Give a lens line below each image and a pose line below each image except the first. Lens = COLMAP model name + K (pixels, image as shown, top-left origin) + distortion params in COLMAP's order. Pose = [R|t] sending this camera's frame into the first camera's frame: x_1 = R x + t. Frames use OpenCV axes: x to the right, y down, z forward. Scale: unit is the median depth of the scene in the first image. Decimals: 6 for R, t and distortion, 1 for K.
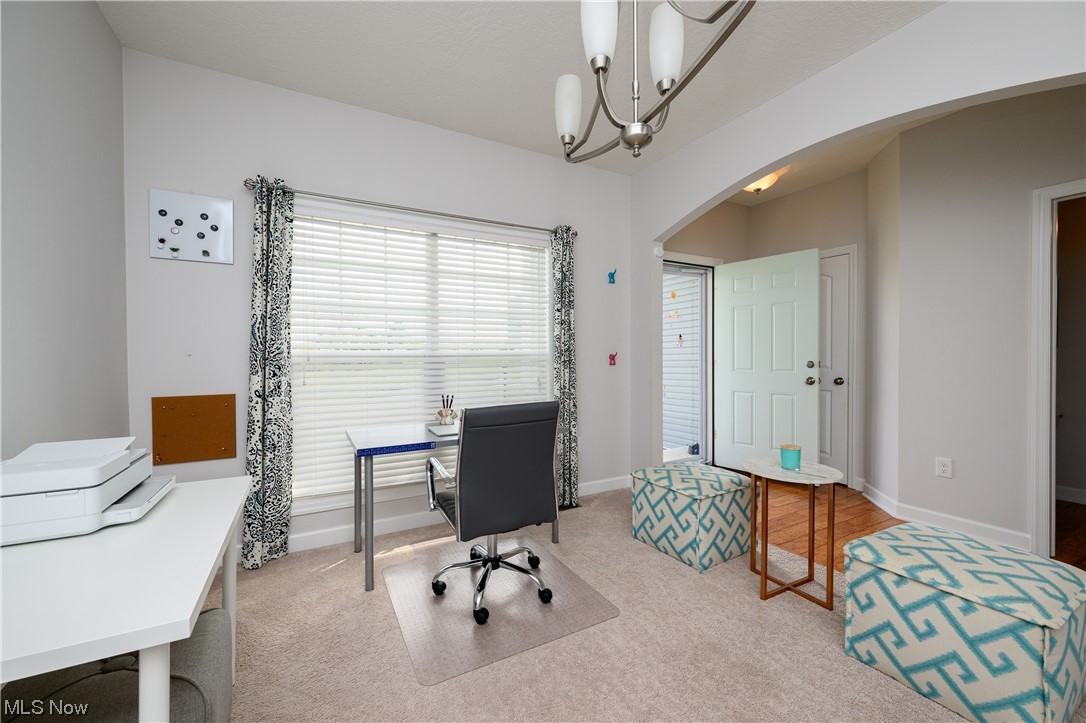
lens RADIAL K [[432.3, 0, 542.6], [0, 432.3, 360.0], [0, 0, 1]] dist [0.000323, 0.000276]
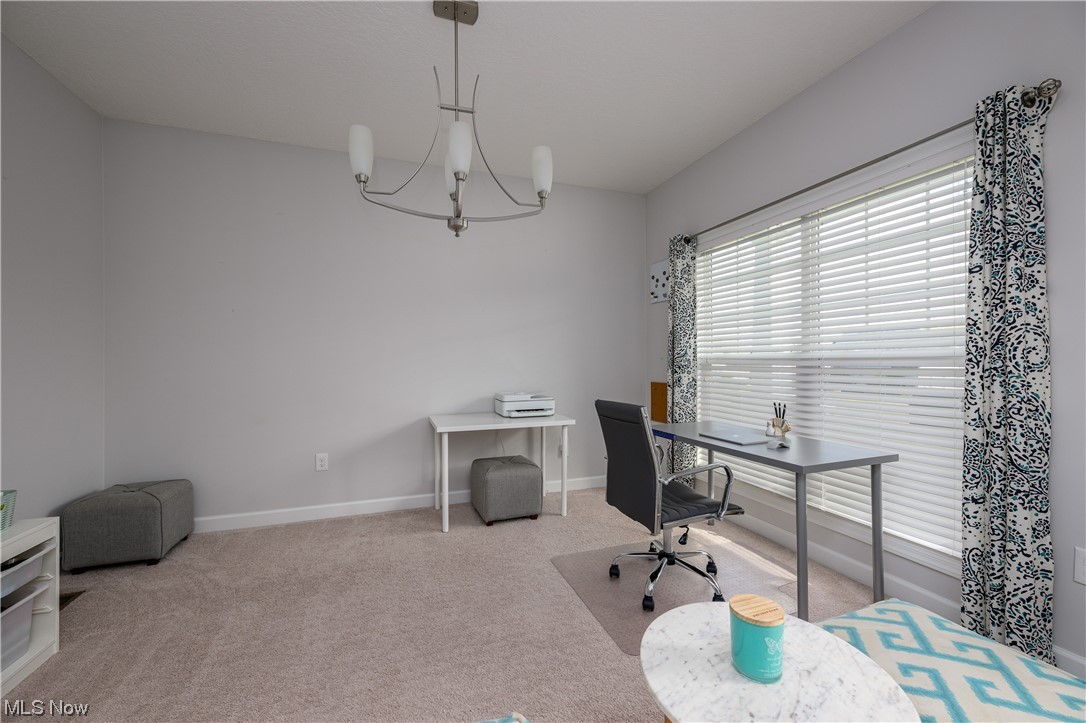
lens RADIAL K [[432.3, 0, 542.6], [0, 432.3, 360.0], [0, 0, 1]] dist [0.000323, 0.000276]
pose [[-0.168536, 0.005068, -0.985682, 0.863977], [-0.002855, 0.999980, 0.005630, -0.012624], [0.985691, 0.003763, -0.168518, 0.796121]]
